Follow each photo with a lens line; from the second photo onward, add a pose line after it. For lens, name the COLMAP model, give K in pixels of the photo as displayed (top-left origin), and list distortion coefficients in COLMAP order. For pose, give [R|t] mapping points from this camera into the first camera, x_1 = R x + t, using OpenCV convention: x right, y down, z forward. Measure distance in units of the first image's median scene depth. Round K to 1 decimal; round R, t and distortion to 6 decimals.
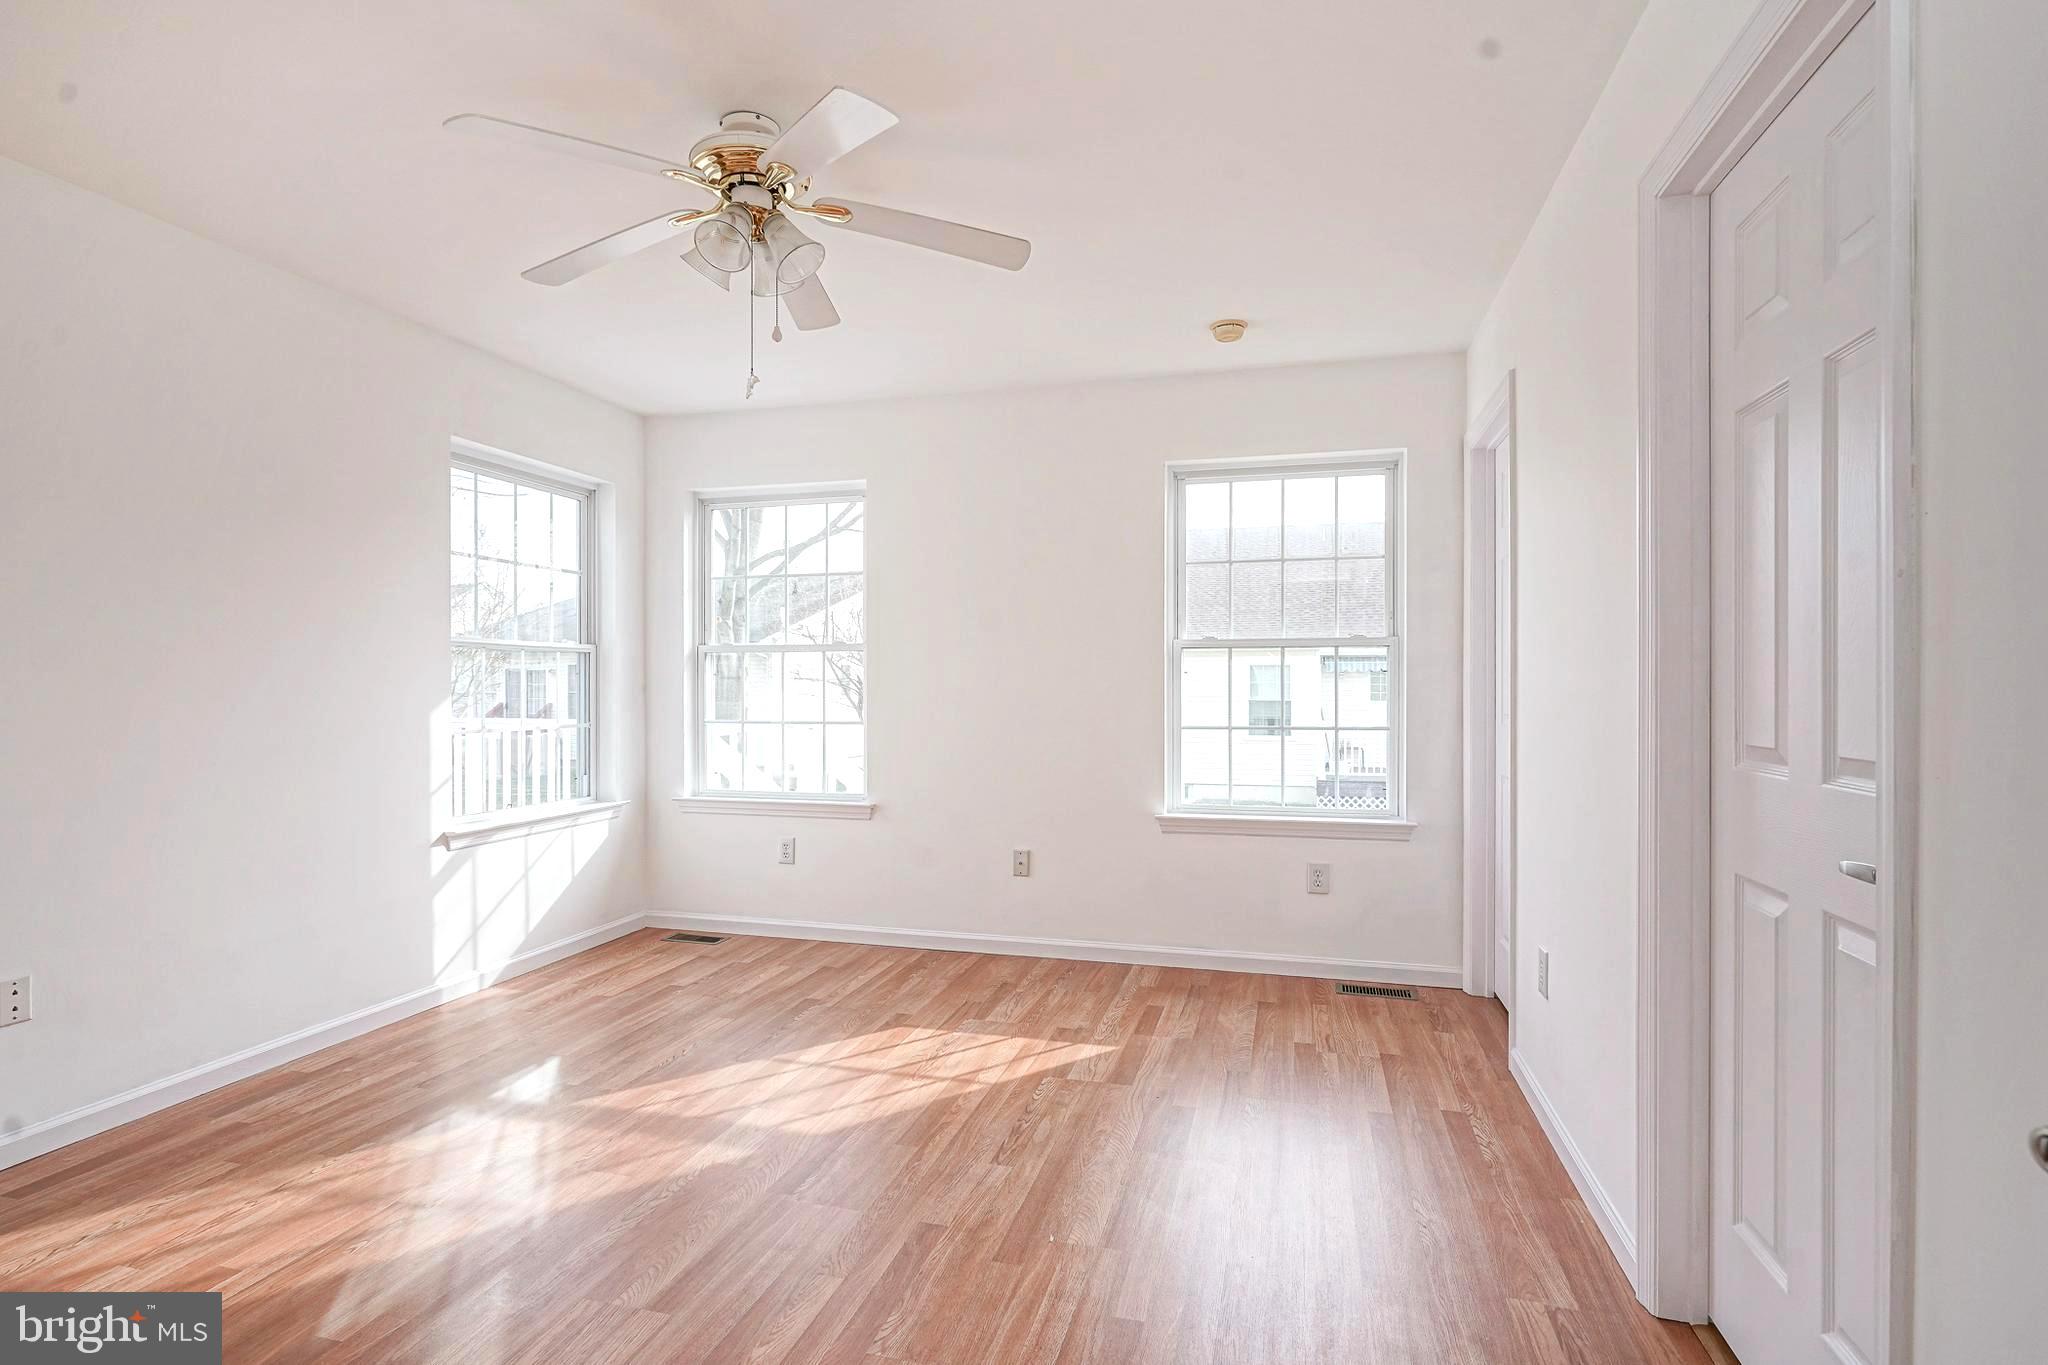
lens RADIAL K [[1030.0, 0, 1002.0], [0, 1030.0, 696.8], [0, 0, 1]] dist [-0.000950, 0.000069]
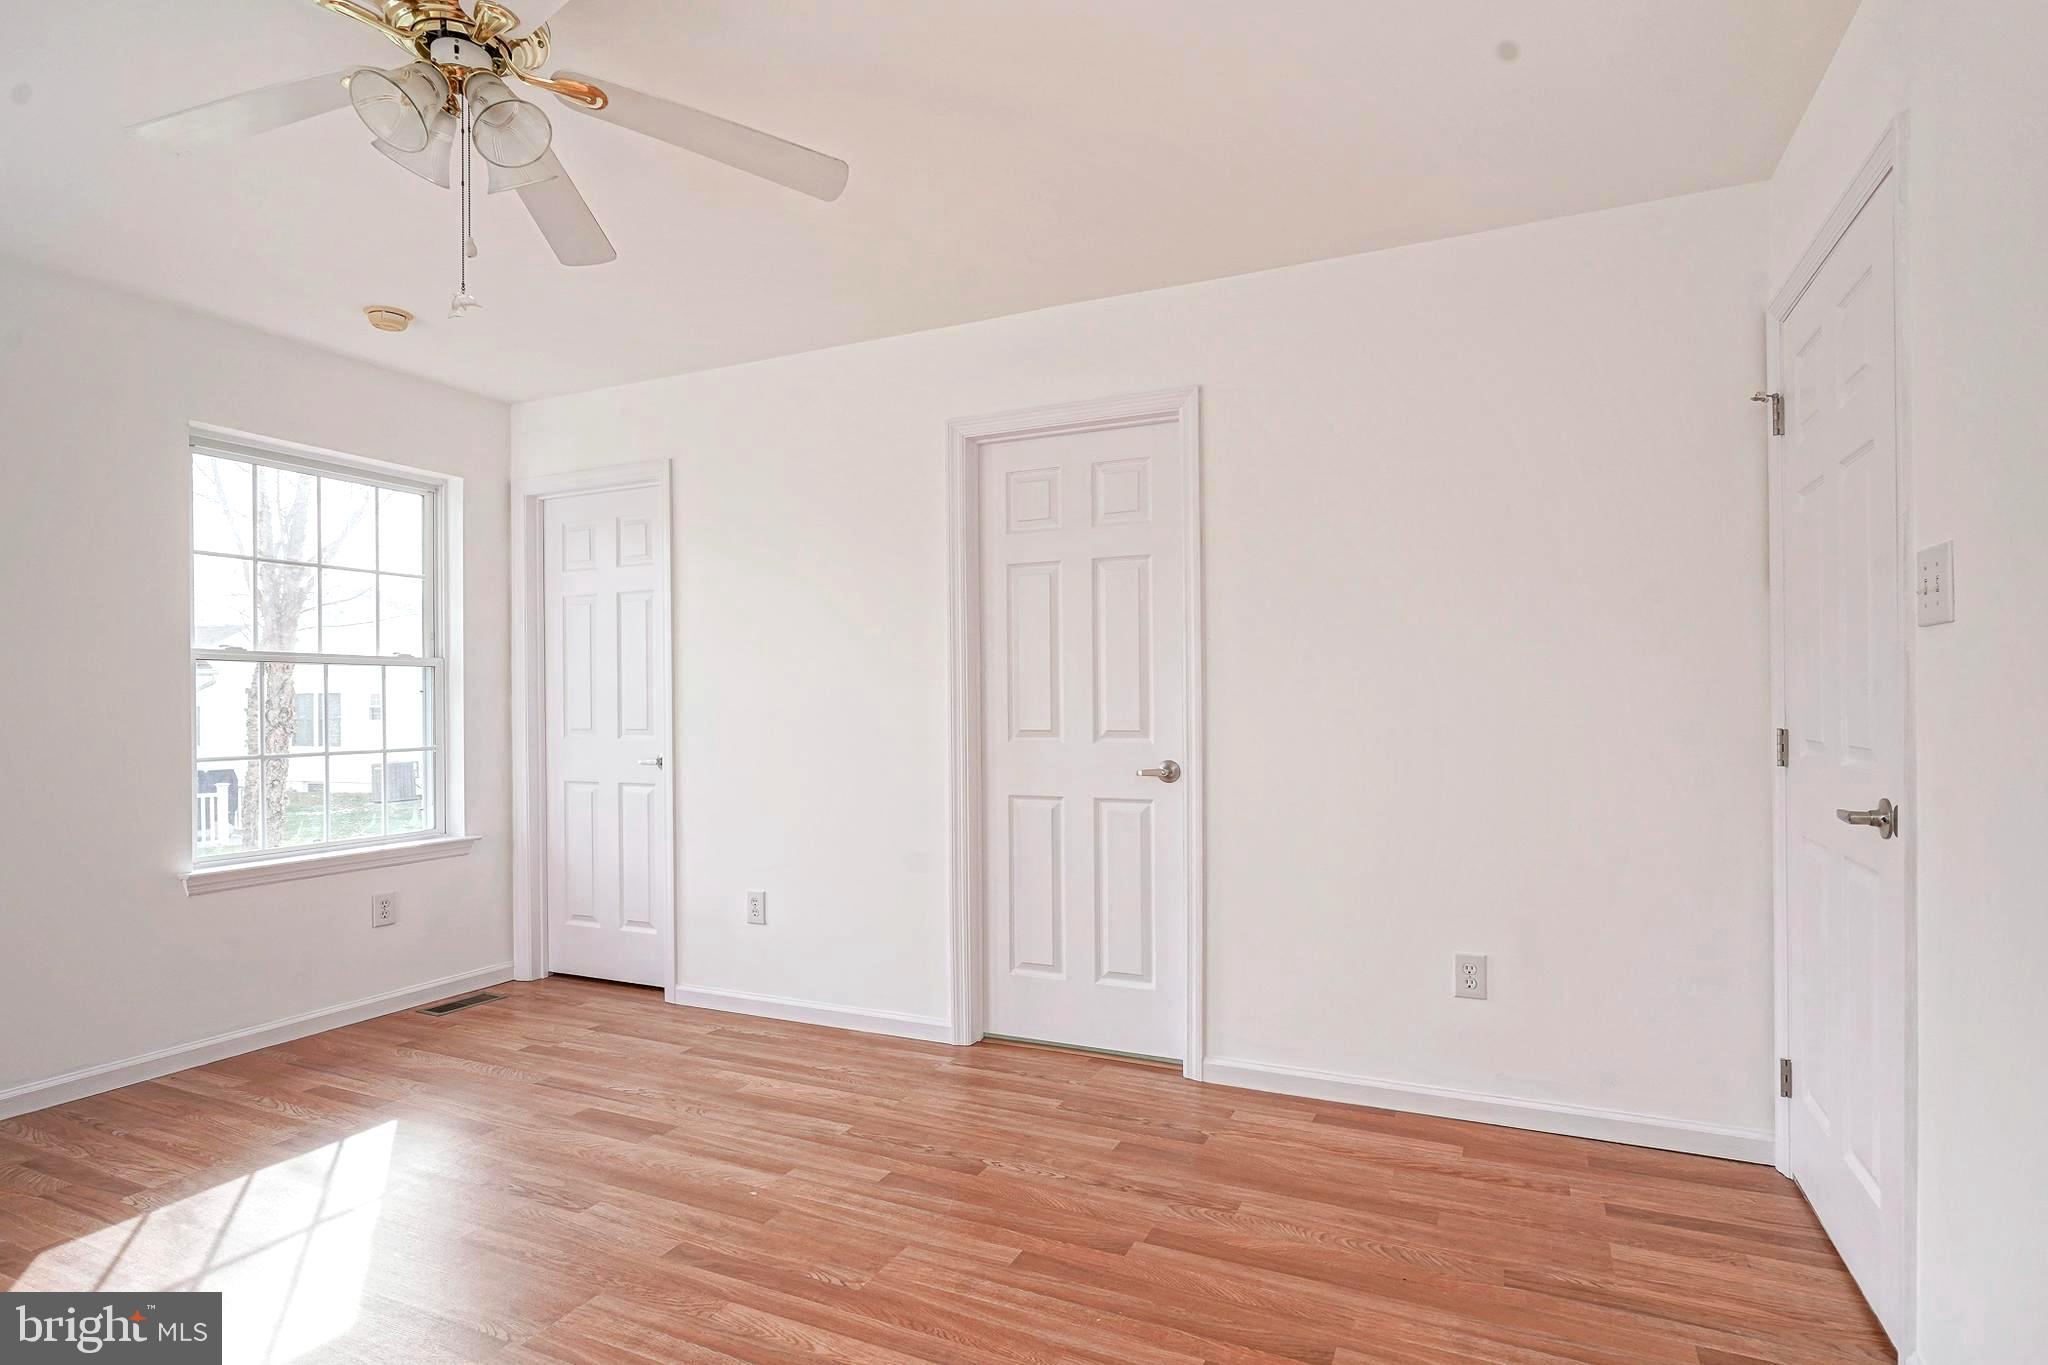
lens RADIAL K [[1030.0, 0, 1002.0], [0, 1030.0, 696.8], [0, 0, 1]] dist [-0.000950, 0.000069]
pose [[0.193275, 0.002658, 0.981141, -0.551508], [0.016742, 0.999842, -0.006007, -0.004428], [-0.981002, 0.017588, 0.193200, 0.274504]]
